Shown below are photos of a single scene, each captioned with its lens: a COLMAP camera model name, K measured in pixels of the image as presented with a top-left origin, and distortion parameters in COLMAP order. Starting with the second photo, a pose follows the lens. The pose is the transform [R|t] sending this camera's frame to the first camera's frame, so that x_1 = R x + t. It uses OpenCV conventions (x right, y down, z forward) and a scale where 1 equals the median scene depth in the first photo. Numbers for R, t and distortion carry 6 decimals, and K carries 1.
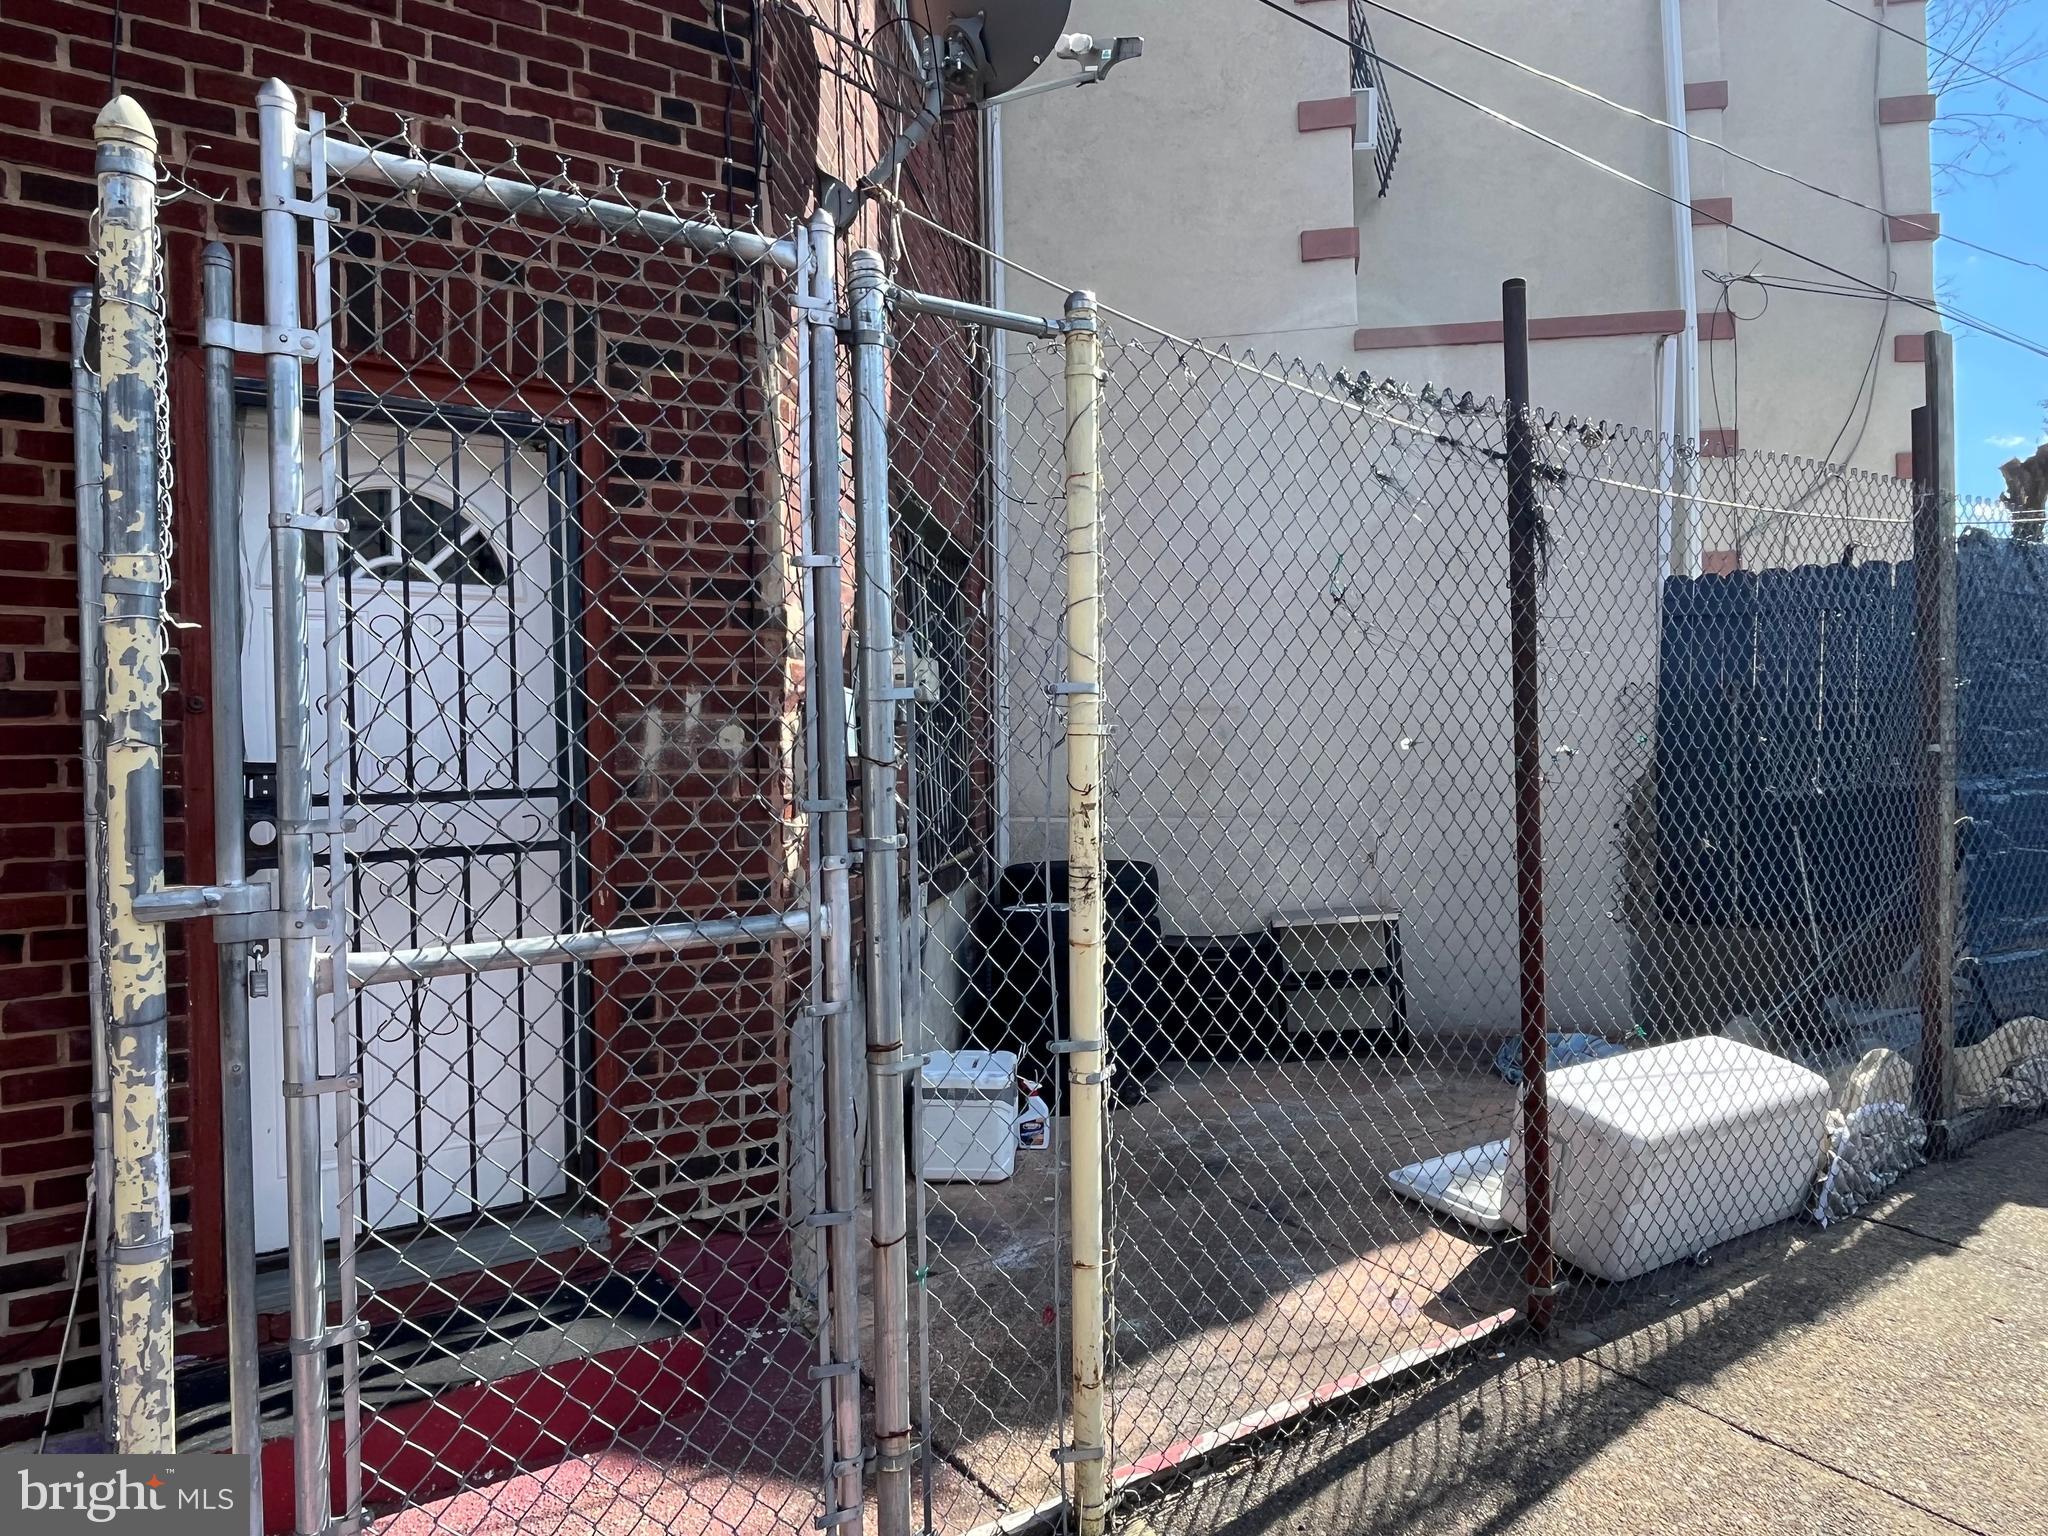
lens RADIAL K [[1217.7, 0, 1028.5], [0, 1217.7, 766.1], [0, 0, 1]] dist [-0.001059, -0.000373]
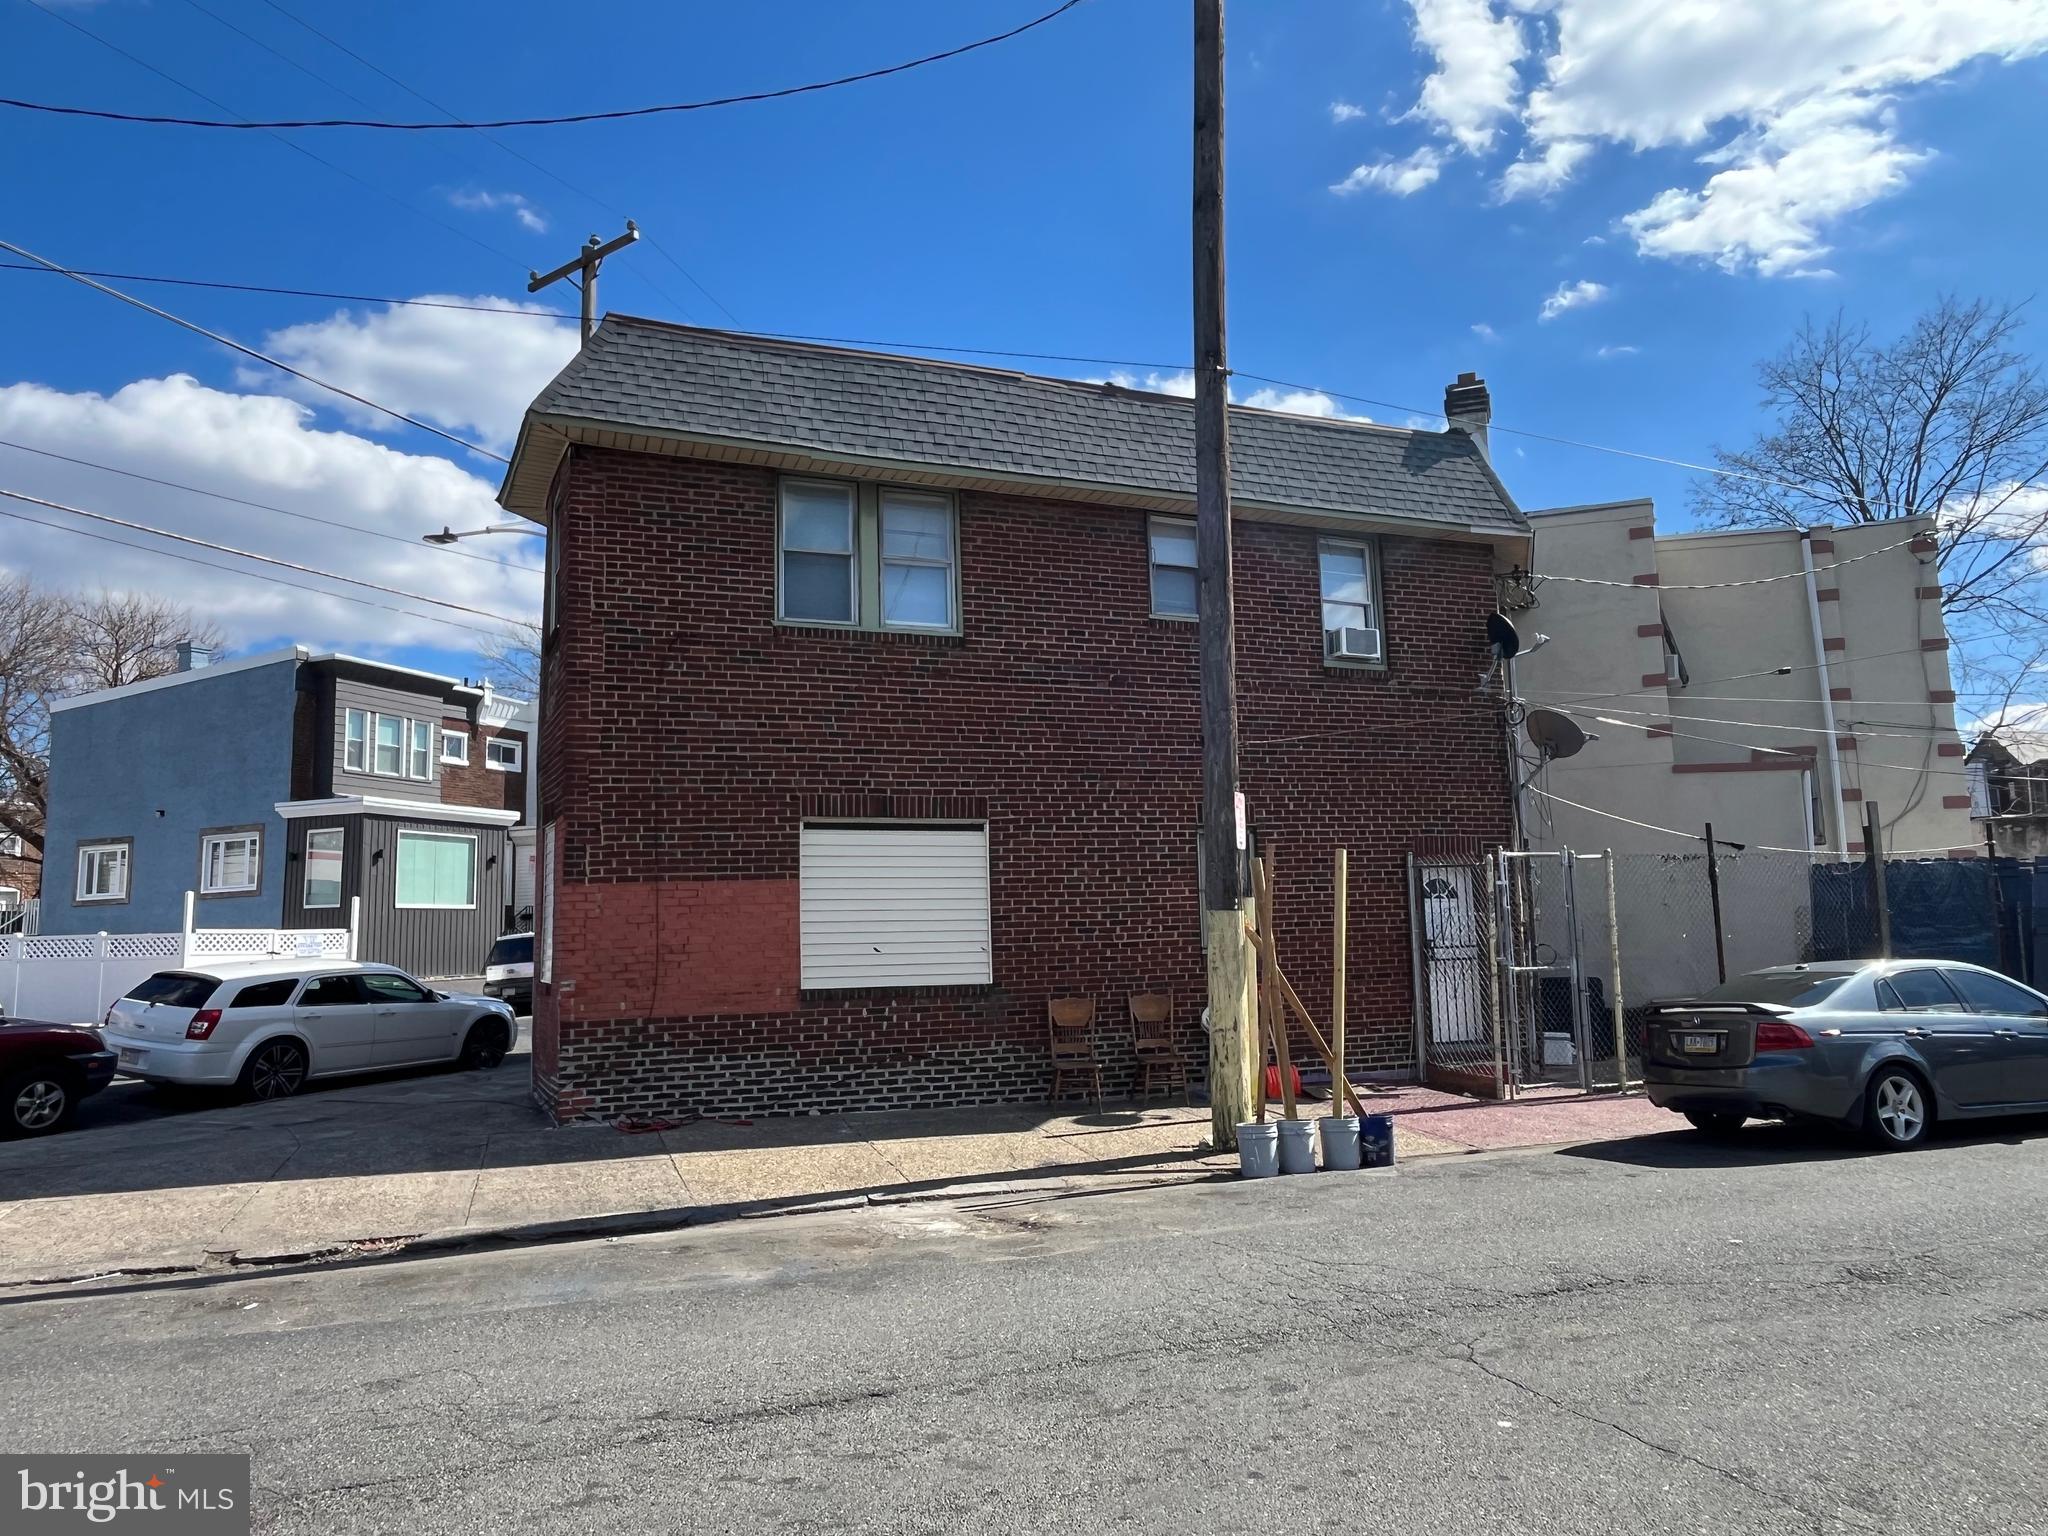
lens RADIAL K [[1217.7, 0, 1019.9], [0, 1217.7, 777.3], [0, 0, 1]] dist [-0.001059, -0.000373]
pose [[0.968515, -0.028593, -0.247308, -0.411868], [-0.002508, 0.992212, -0.124538, -0.015479], [0.248942, 0.121237, 0.960900, -1.741534]]
